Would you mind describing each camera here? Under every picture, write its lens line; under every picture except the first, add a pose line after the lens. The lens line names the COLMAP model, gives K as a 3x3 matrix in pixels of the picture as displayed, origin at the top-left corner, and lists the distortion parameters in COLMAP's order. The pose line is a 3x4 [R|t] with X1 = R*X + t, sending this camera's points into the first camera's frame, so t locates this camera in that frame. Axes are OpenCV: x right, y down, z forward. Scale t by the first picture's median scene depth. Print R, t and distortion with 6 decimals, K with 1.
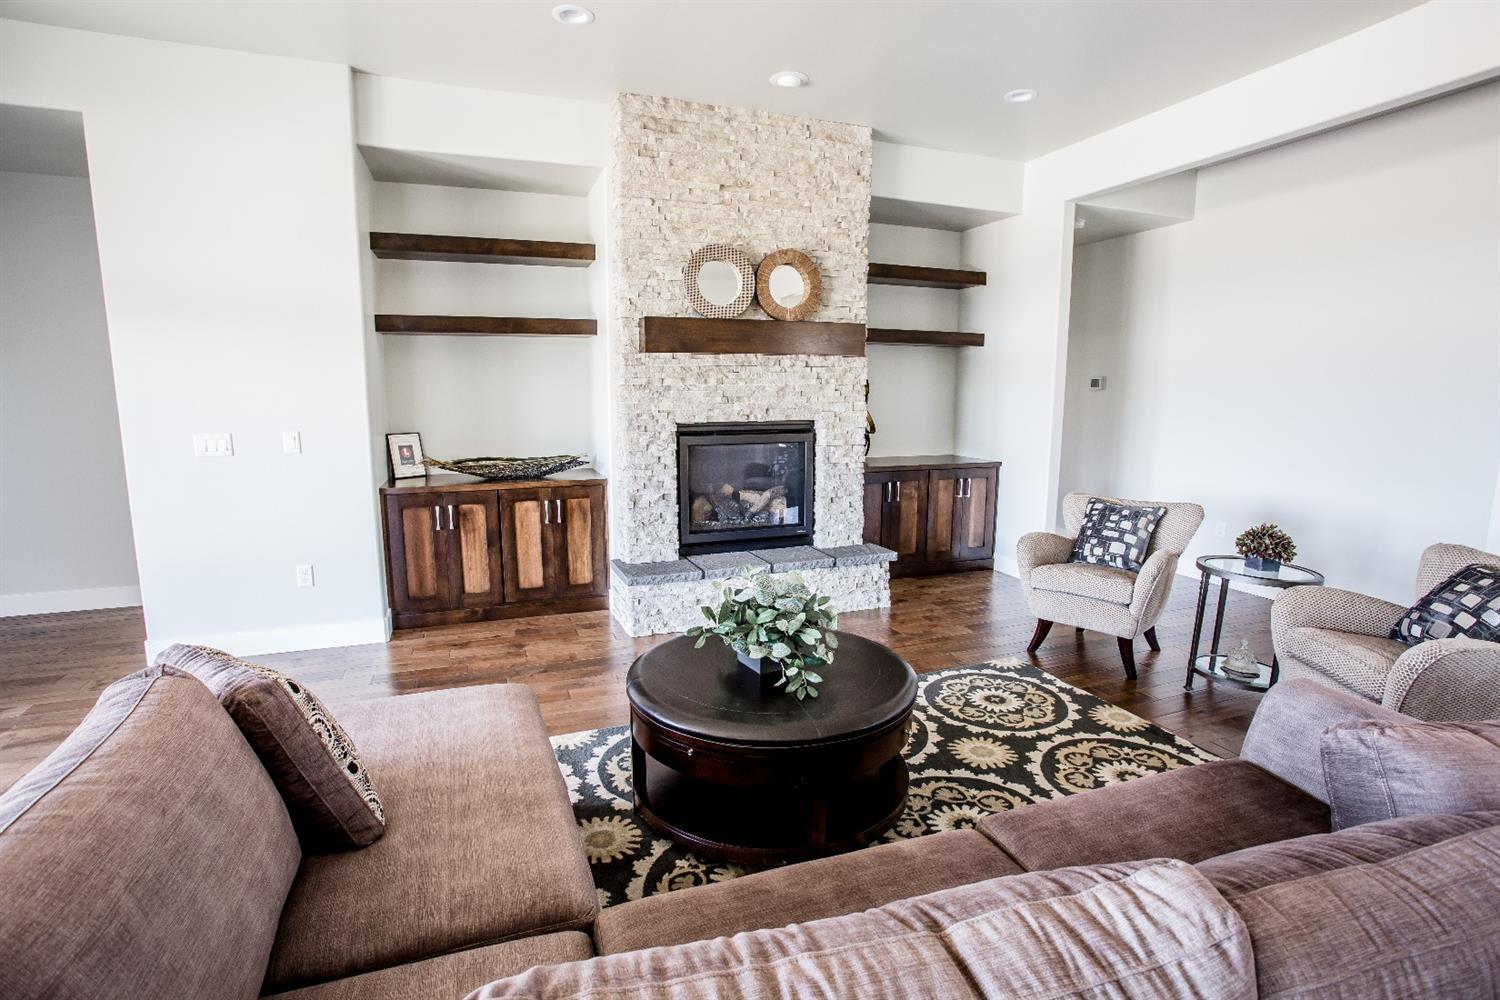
lens RADIAL K [[723.4, 0, 753.3], [0, 723.4, 491.4], [0, 0, 1]] dist [-0.058518, 0.011949]
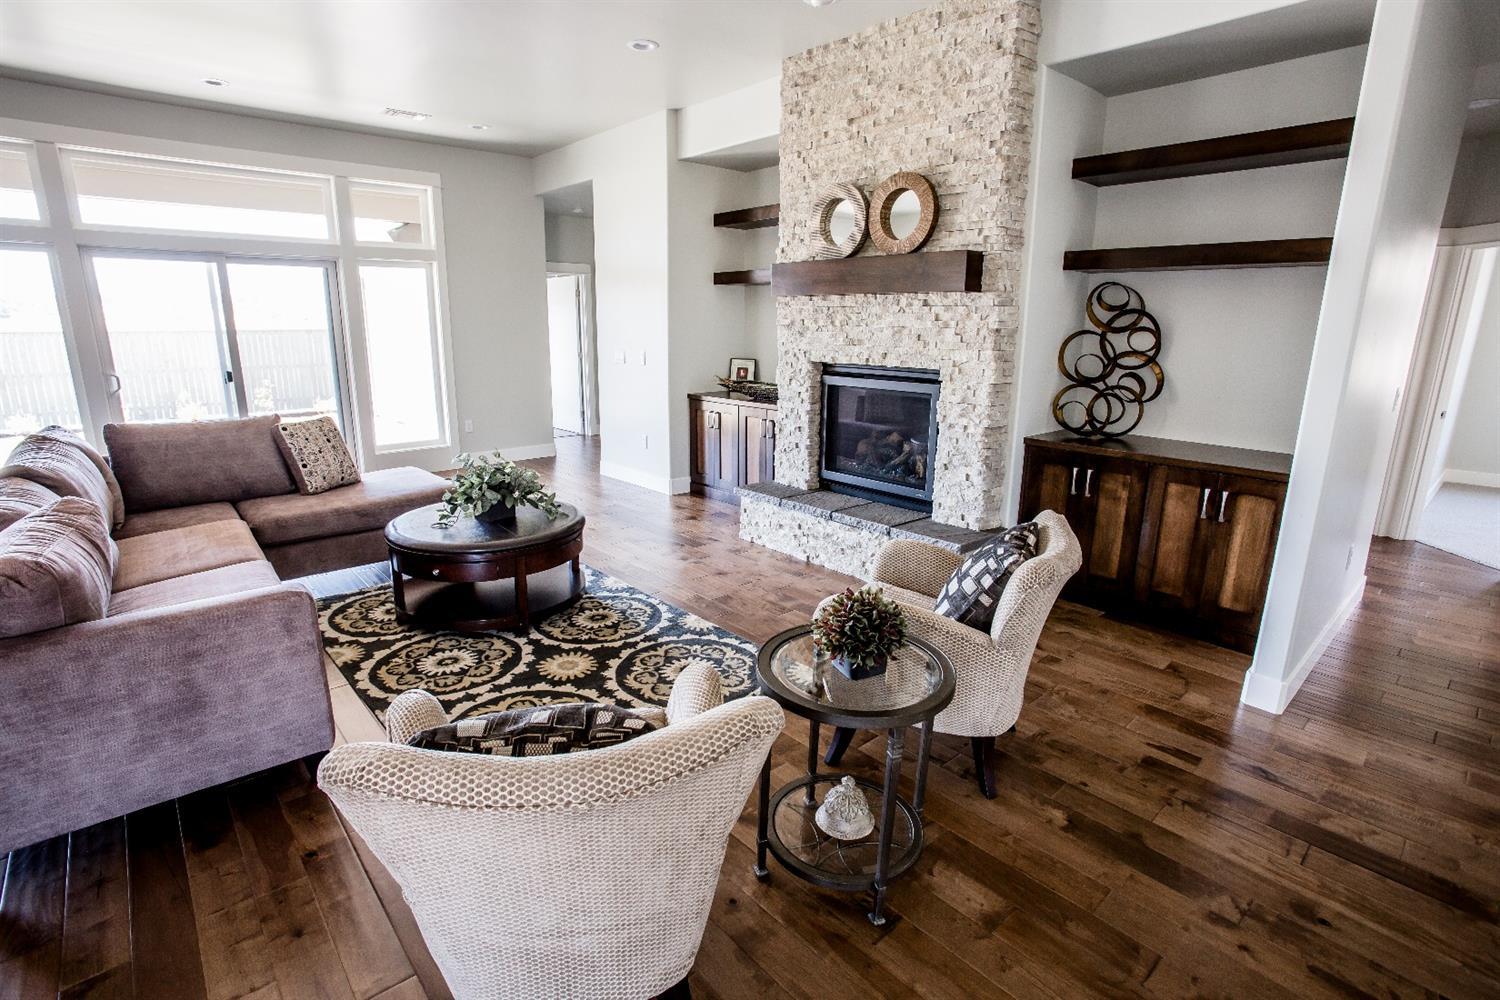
lens RADIAL K [[723.4, 0, 749.6], [0, 723.4, 494.7], [0, 0, 1]] dist [-0.058518, 0.011949]
pose [[0.358533, 0.218455, -0.907597, 0.867360], [-0.139669, 0.973843, 0.179226, -0.081878], [0.923010, 0.062505, 0.379666, 0.520439]]
